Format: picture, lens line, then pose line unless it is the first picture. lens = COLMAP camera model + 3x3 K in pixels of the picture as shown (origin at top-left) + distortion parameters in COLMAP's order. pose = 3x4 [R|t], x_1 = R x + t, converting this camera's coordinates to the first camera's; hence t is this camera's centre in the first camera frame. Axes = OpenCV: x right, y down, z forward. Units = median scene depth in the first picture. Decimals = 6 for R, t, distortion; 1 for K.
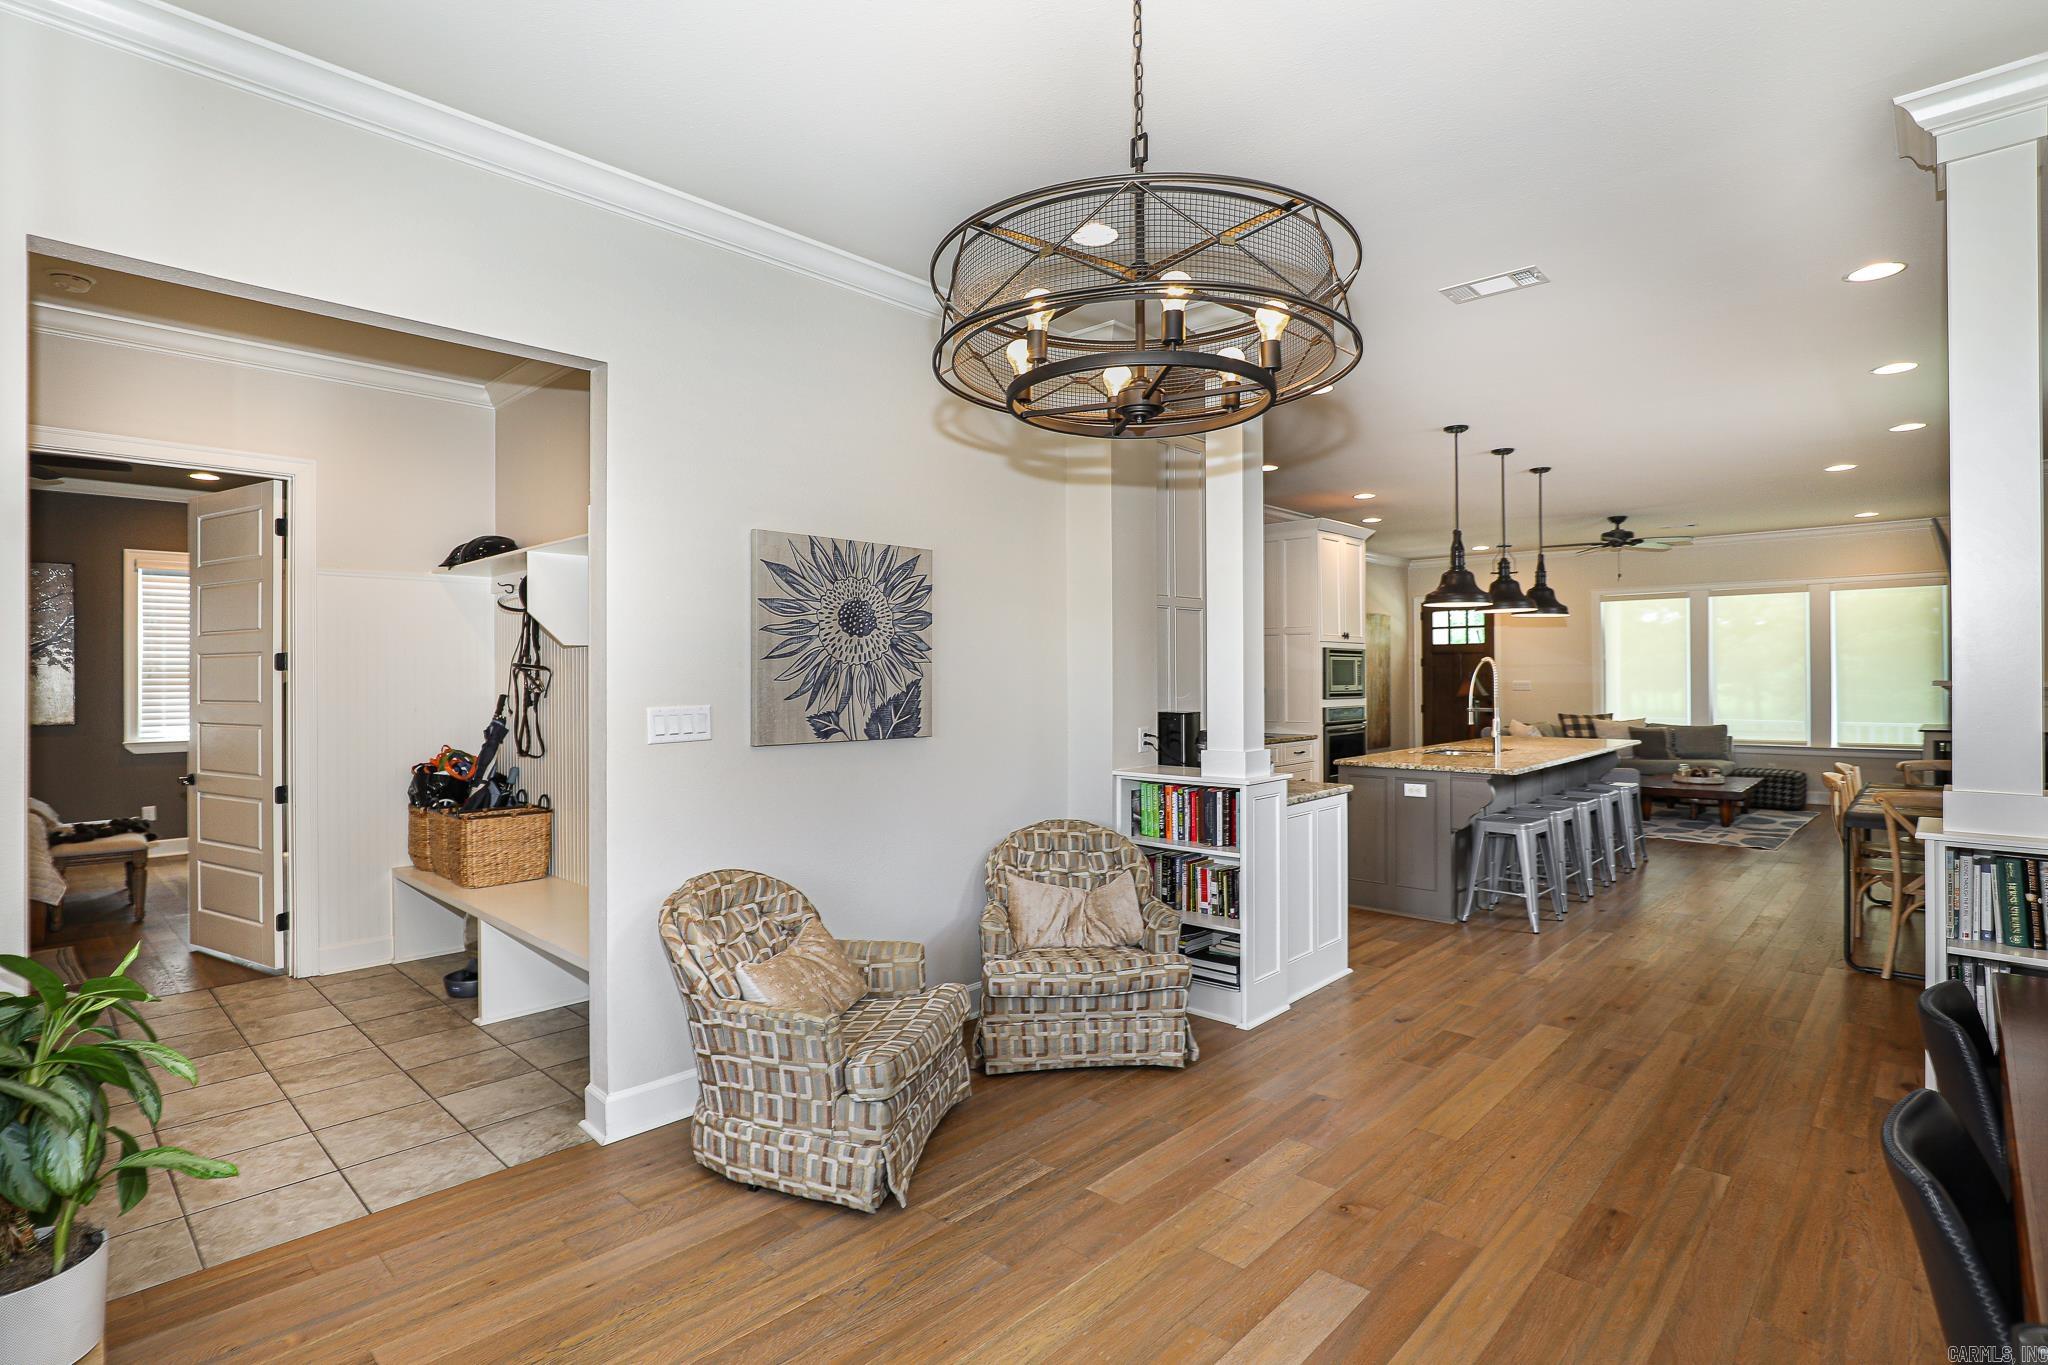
lens RADIAL K [[927.2, 0, 1082.6], [0, 927.2, 678.0], [0, 0, 1]] dist [-0.017197, 0.003975]
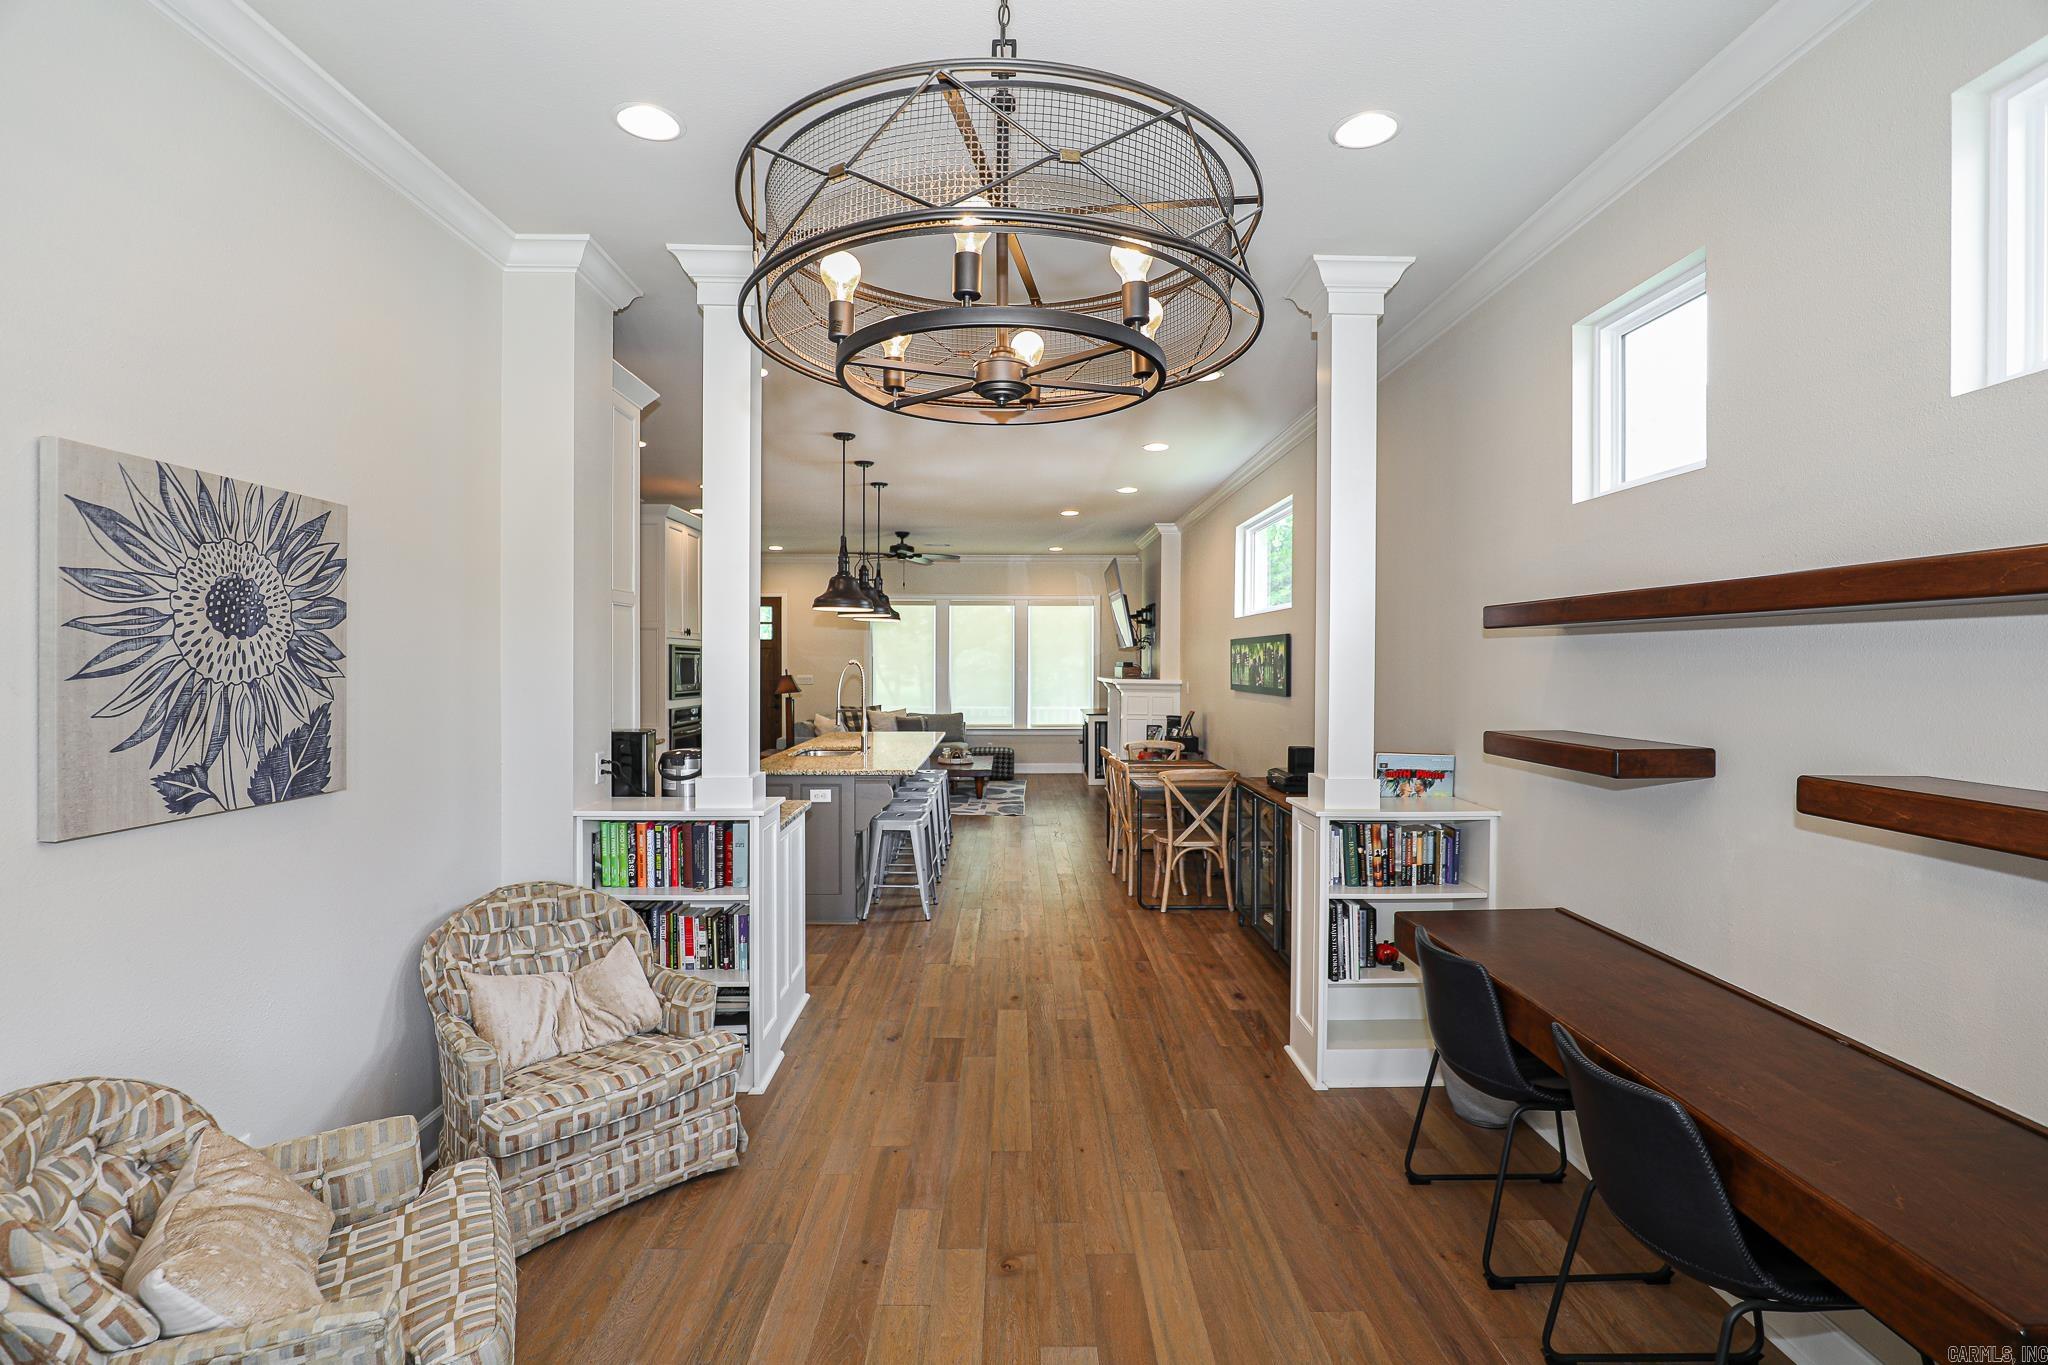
lens RADIAL K [[927.2, 0, 948.0], [0, 927.2, 676.9], [0, 0, 1]] dist [-0.017197, 0.003975]
pose [[0.763980, -0.001362, 0.645239, -0.262481], [-0.008368, 0.999893, 0.012018, -0.028886], [-0.645186, -0.014581, 0.763887, 0.229279]]
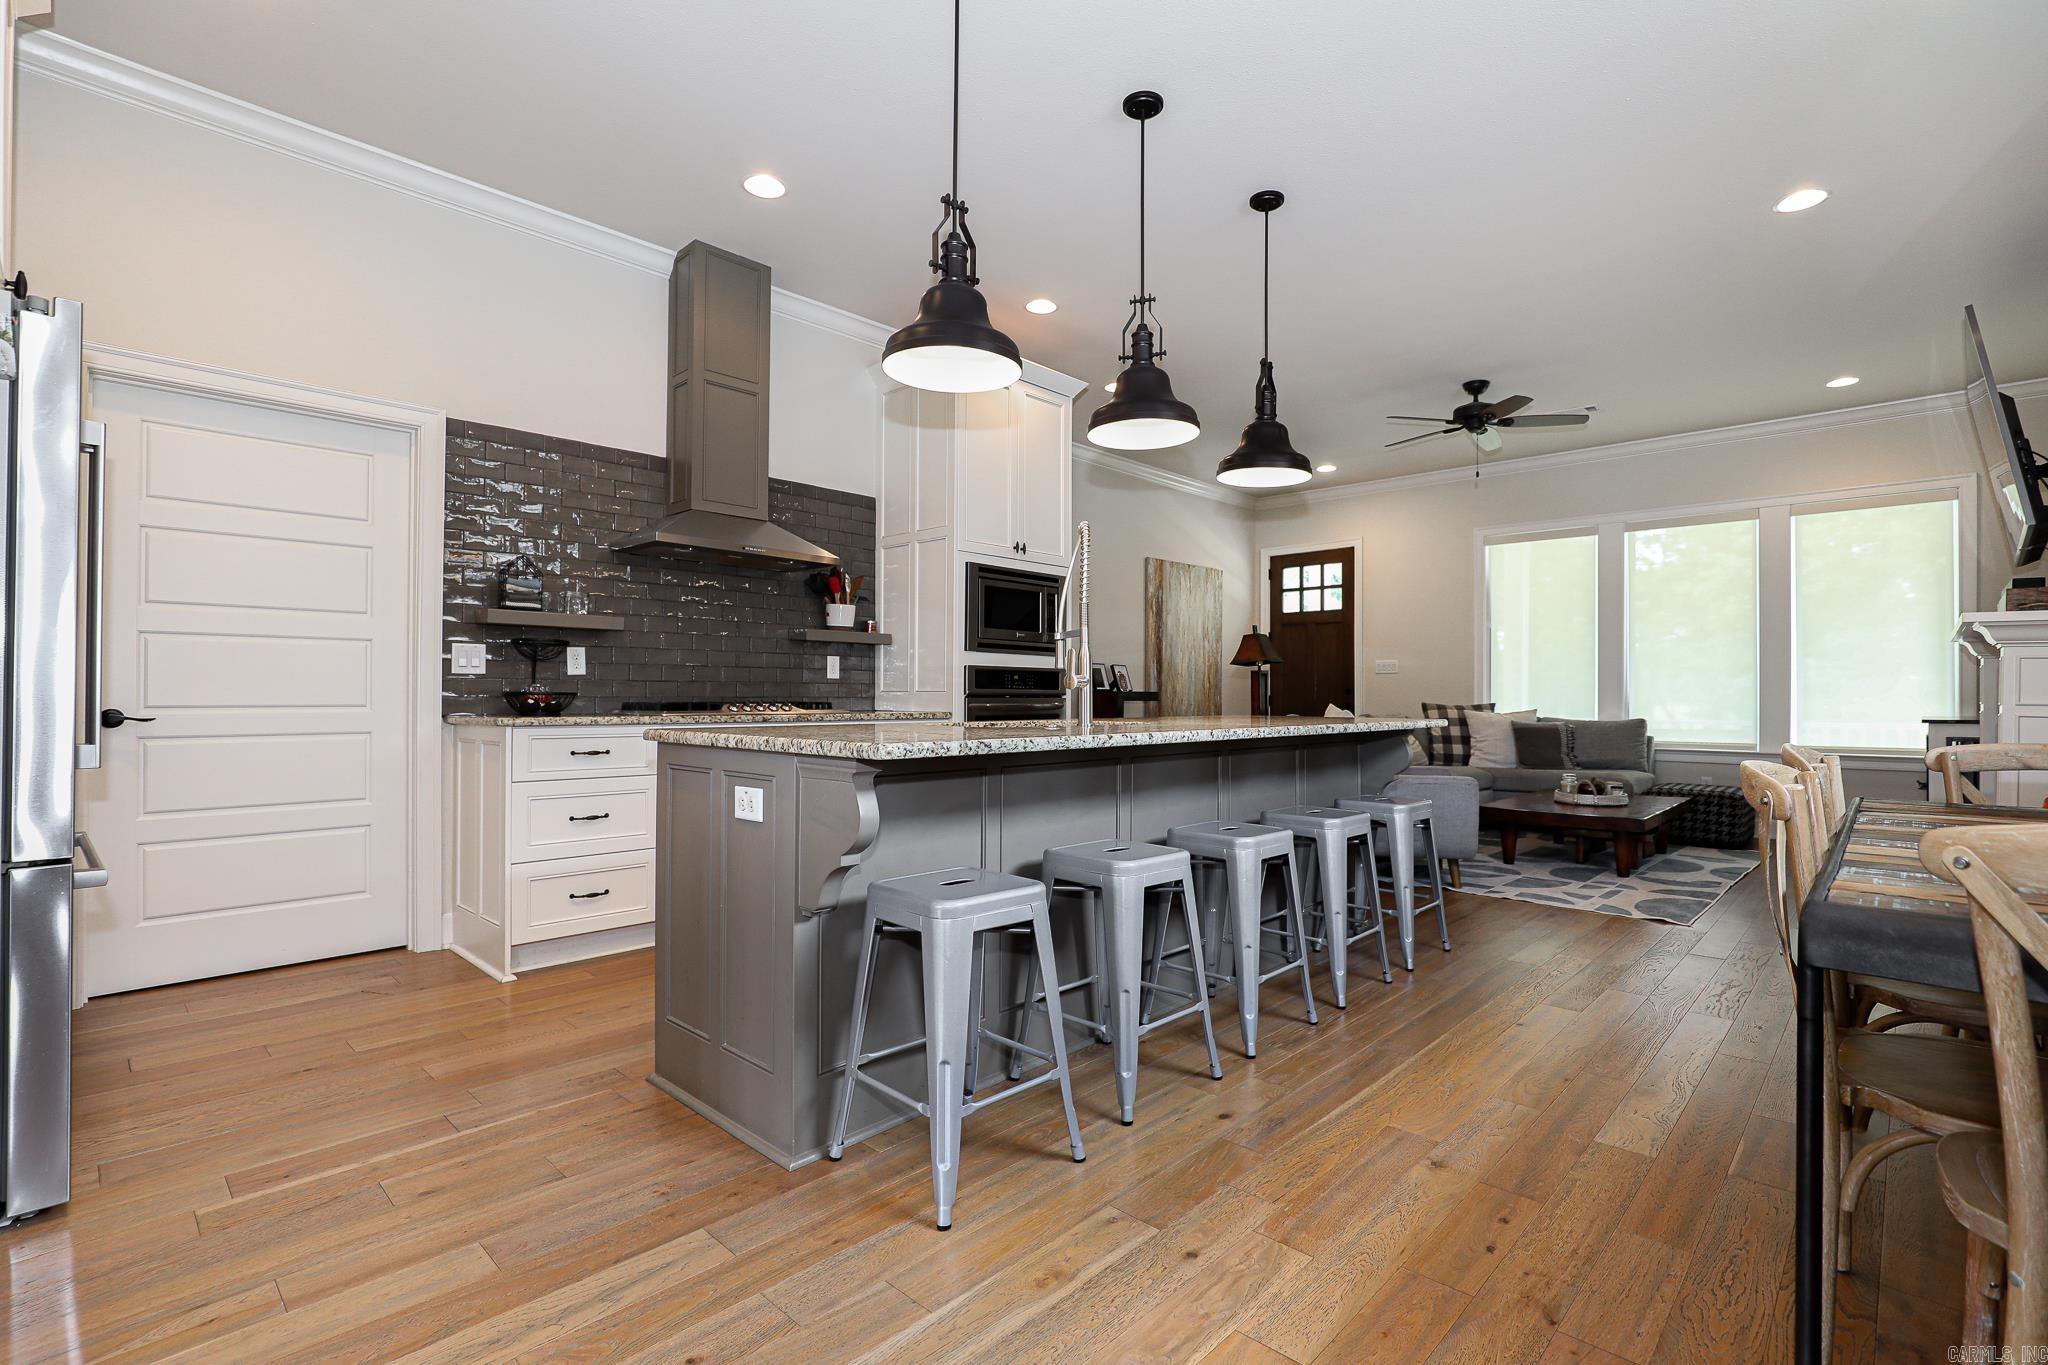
lens RADIAL K [[927.2, 0, 1145.1], [0, 927.2, 691.5], [0, 0, 1]] dist [-0.017197, 0.003975]
pose [[0.997759, 0.018890, 0.064186, 0.744629], [-0.018689, 0.999818, -0.003734, 0.103706], [-0.064245, 0.002526, 0.997931, 0.896052]]
